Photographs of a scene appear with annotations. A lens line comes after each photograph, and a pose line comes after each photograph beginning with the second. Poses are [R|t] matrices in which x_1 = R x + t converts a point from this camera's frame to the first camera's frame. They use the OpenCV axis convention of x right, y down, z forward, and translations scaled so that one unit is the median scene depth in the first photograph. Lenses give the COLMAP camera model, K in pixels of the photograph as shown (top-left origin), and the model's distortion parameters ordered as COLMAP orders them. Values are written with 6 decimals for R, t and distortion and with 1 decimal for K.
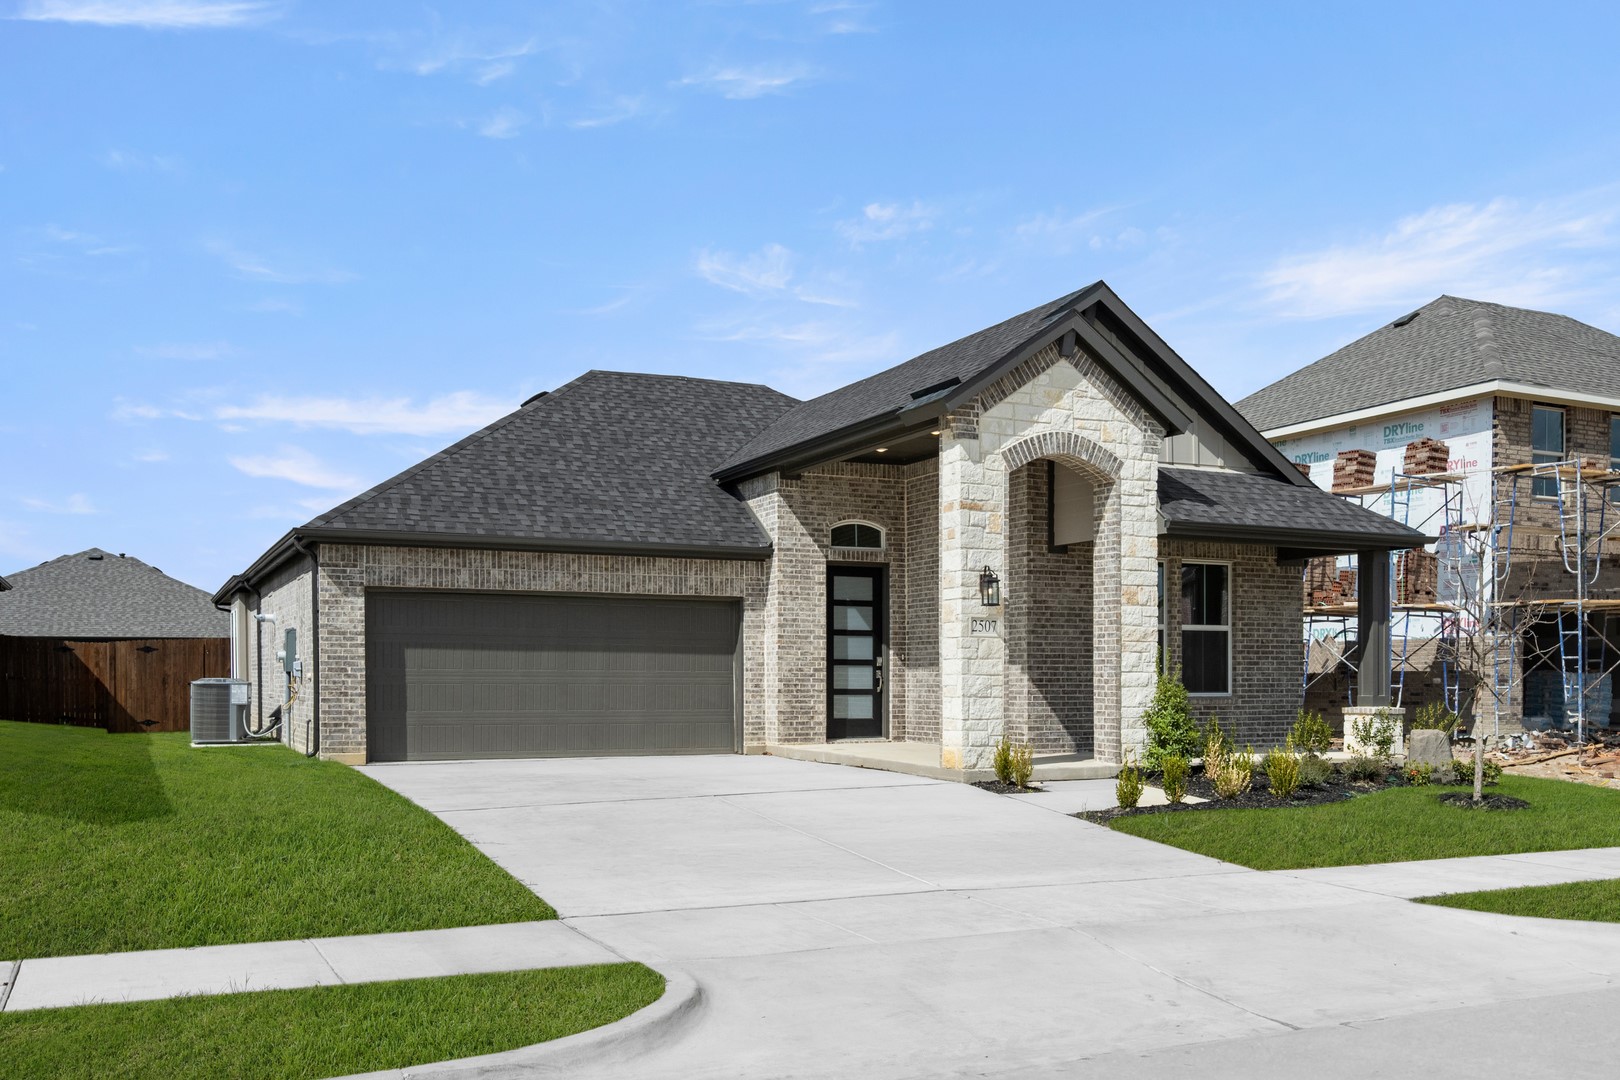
lens RADIAL K [[1134.5, 0, 767.2], [0, 1134.5, 610.8], [0, 0, 1]] dist [-0.001127, 0.000185]
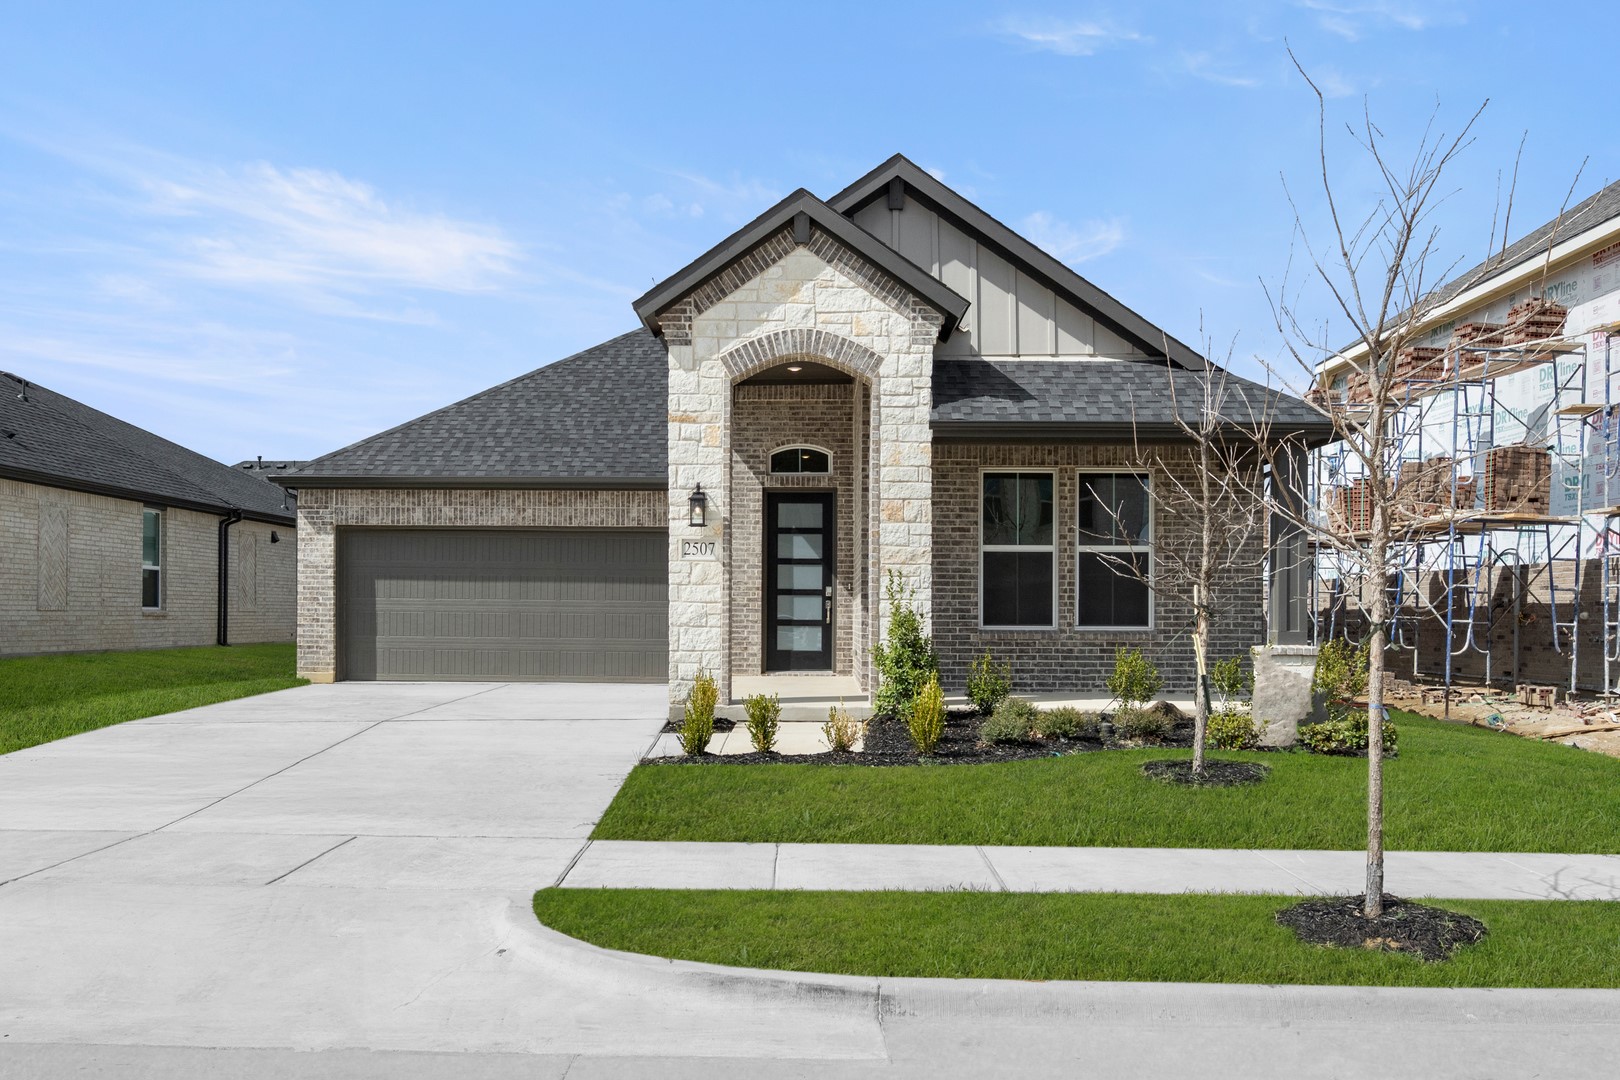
lens RADIAL K [[1050.9, 0, 809.8], [0, 1050.9, 550.6], [0, 0, 1]] dist [-0.001074, -0.002264]
pose [[0.929938, -0.017098, -0.367319, 0.463516], [0.016538, 0.999852, -0.004673, 0.016199], [0.367345, -0.001729, 0.930083, 0.194682]]
